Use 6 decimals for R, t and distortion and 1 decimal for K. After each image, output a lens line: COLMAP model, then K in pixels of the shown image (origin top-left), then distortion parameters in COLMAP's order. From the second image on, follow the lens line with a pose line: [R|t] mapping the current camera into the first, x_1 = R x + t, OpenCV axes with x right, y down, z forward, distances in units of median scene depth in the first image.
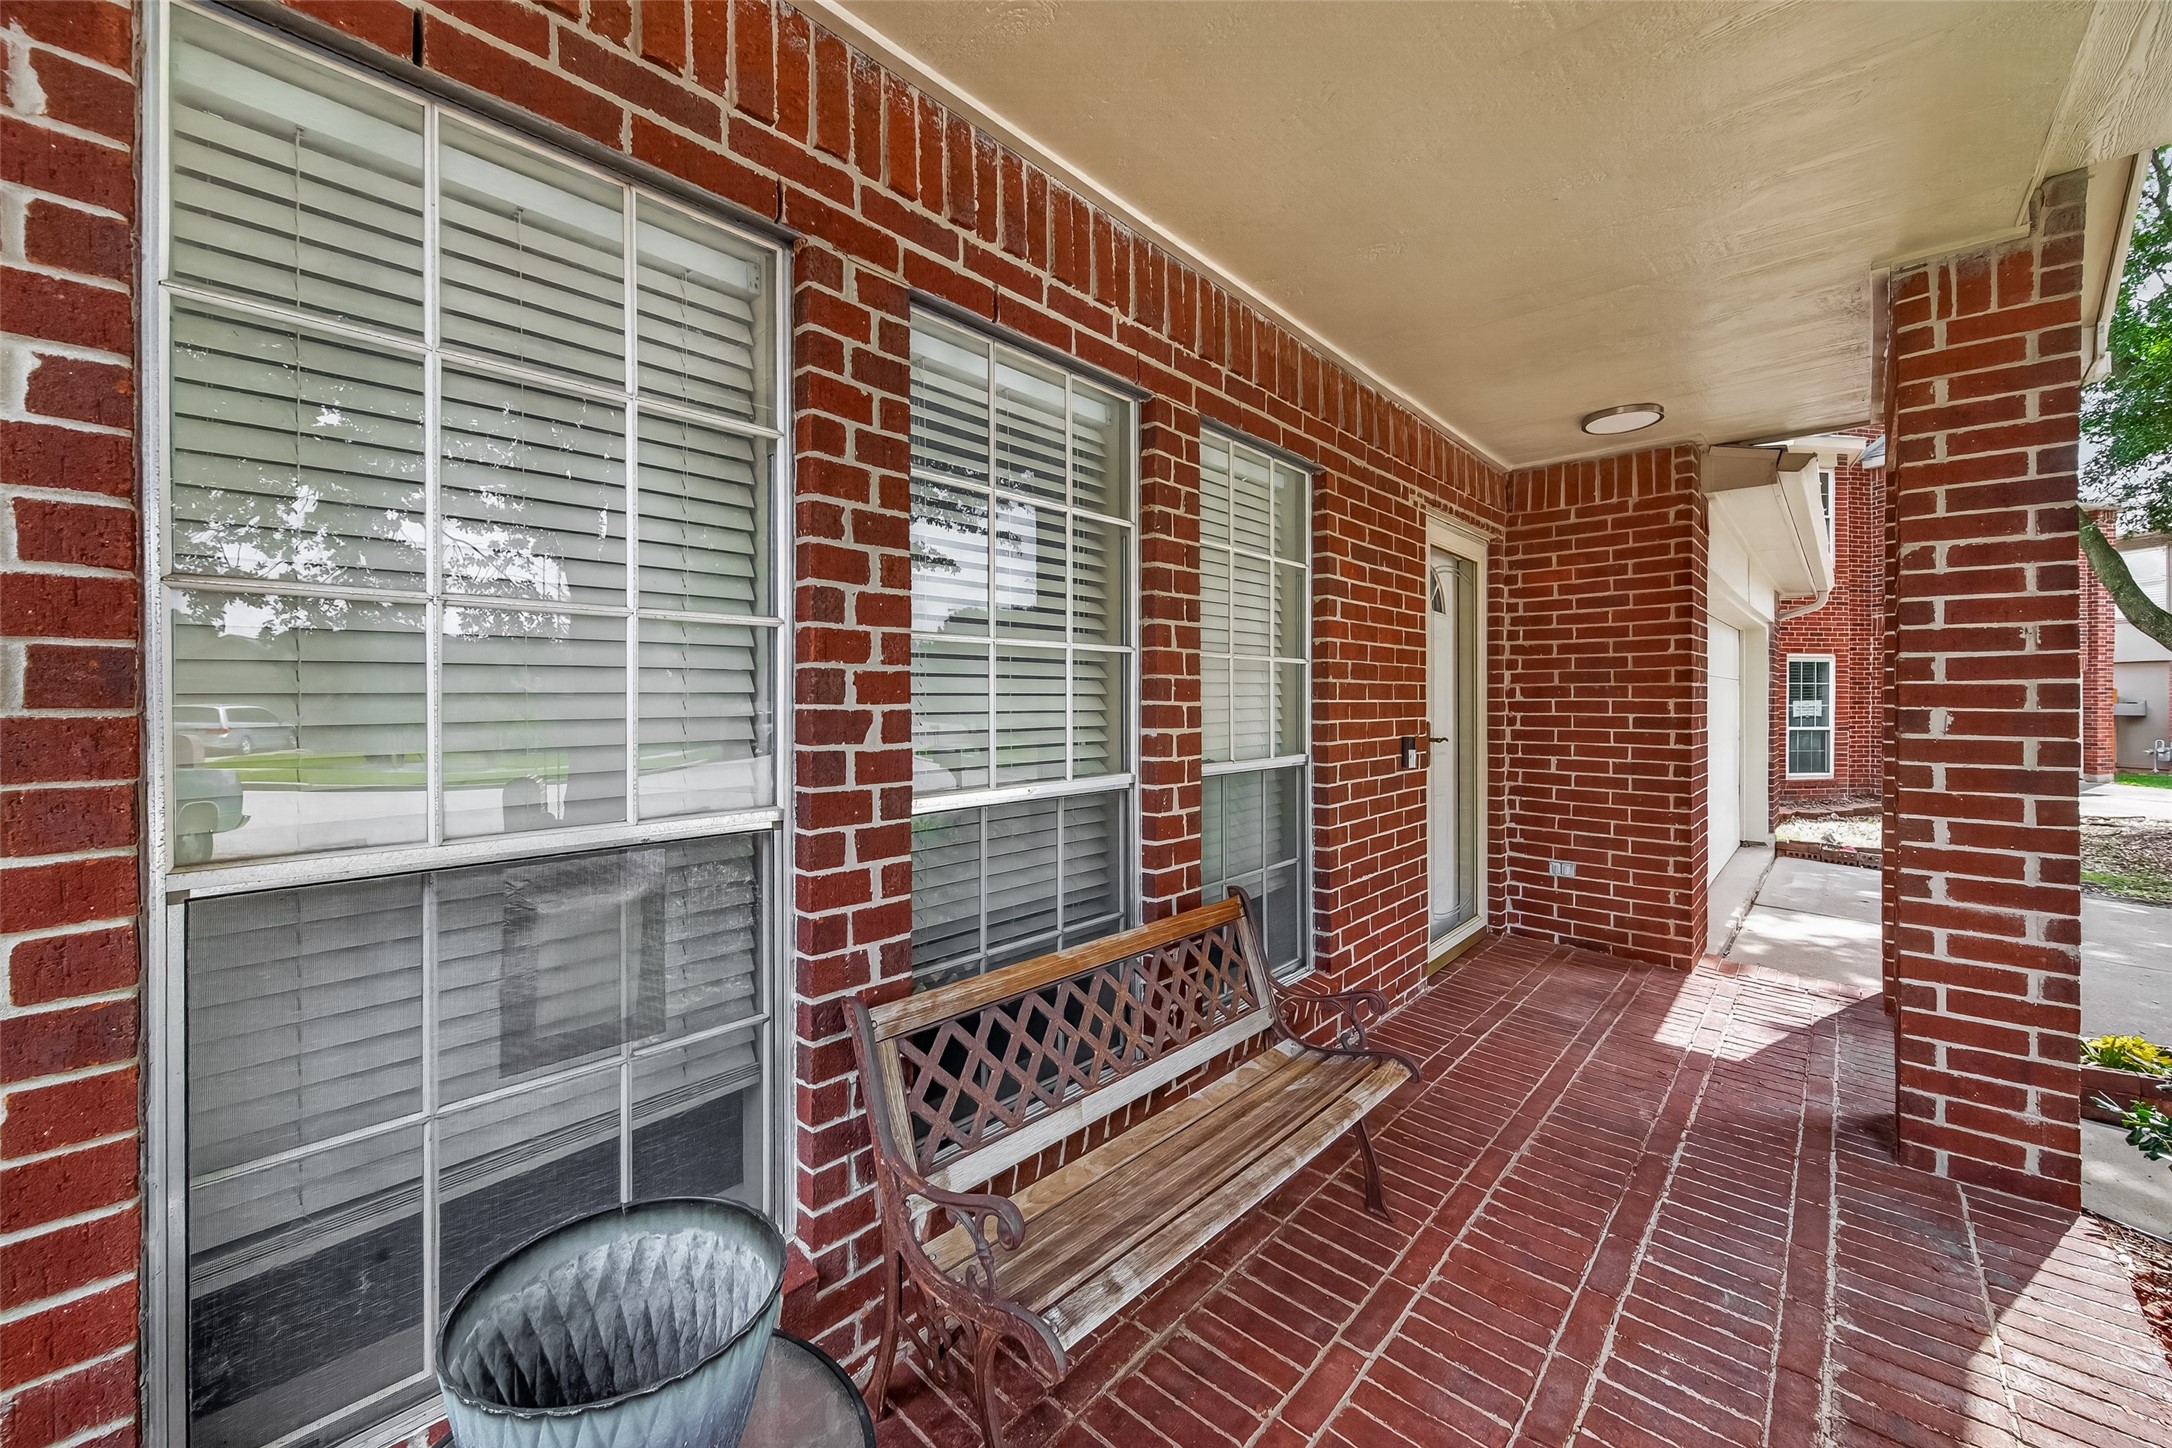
lens RADIAL K [[831.7, 0, 1088.3], [0, 831.7, 707.8], [0, 0, 1]] dist [-0.000390, -0.000016]
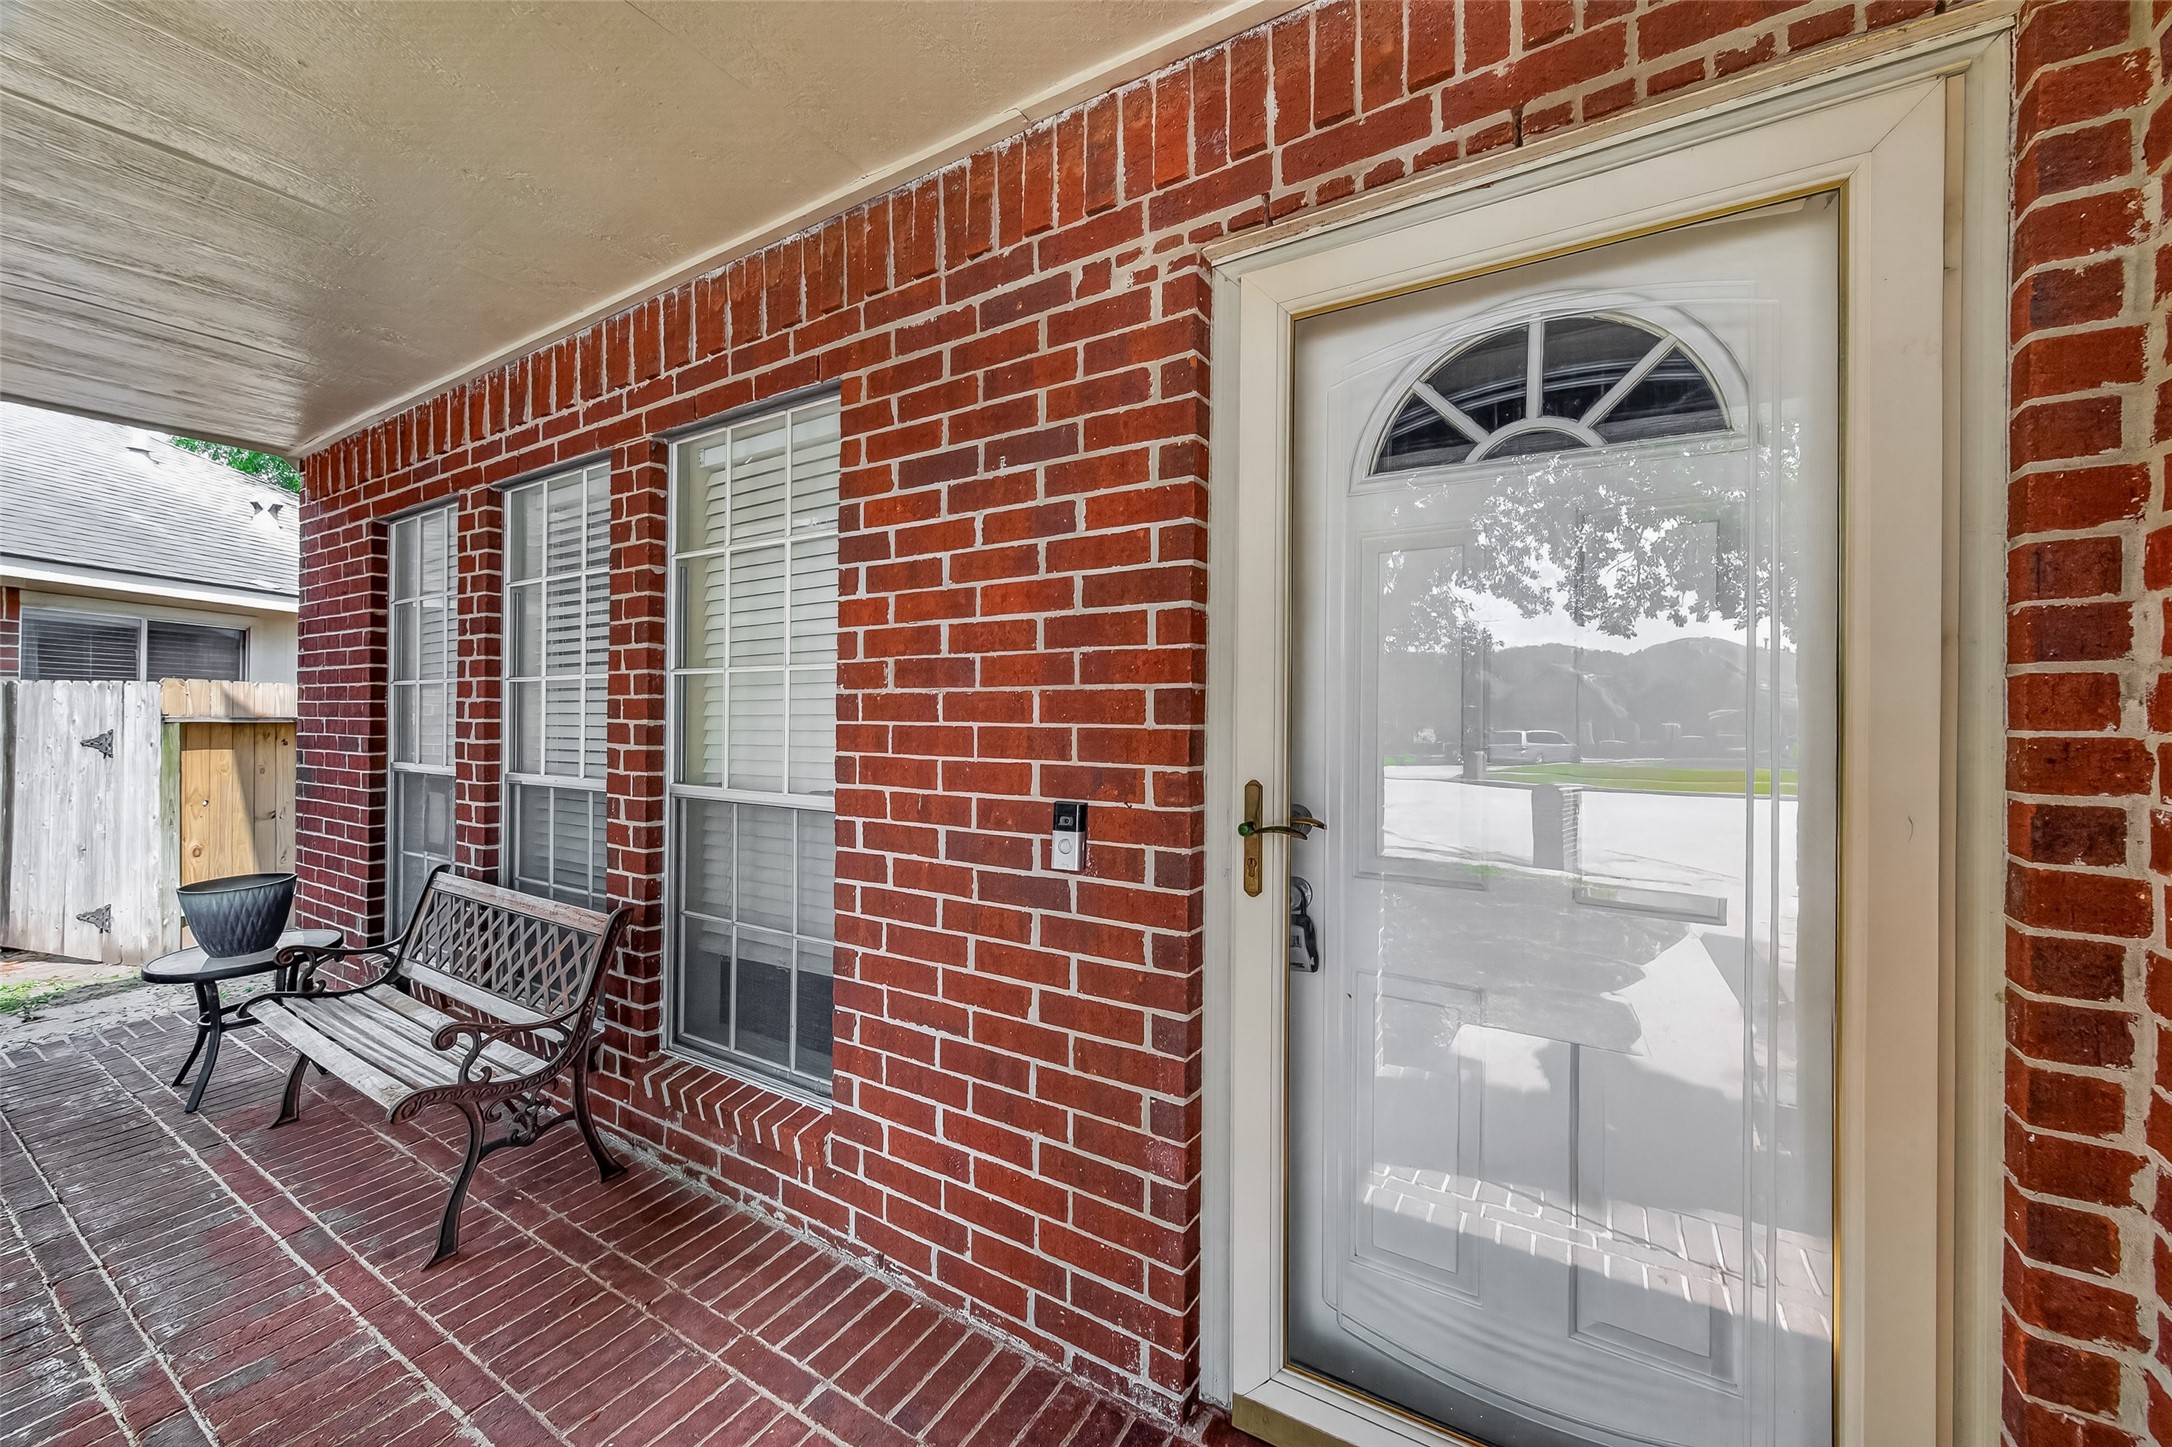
lens RADIAL K [[831.7, 0, 1088.3], [0, 831.7, 707.3], [0, 0, 1]] dist [-0.000390, -0.000016]
pose [[0.191599, -0.002142, -0.981471, 1.206658], [-0.006759, 0.999971, -0.003501, -0.022220], [0.981450, 0.007304, 0.191579, 1.304592]]
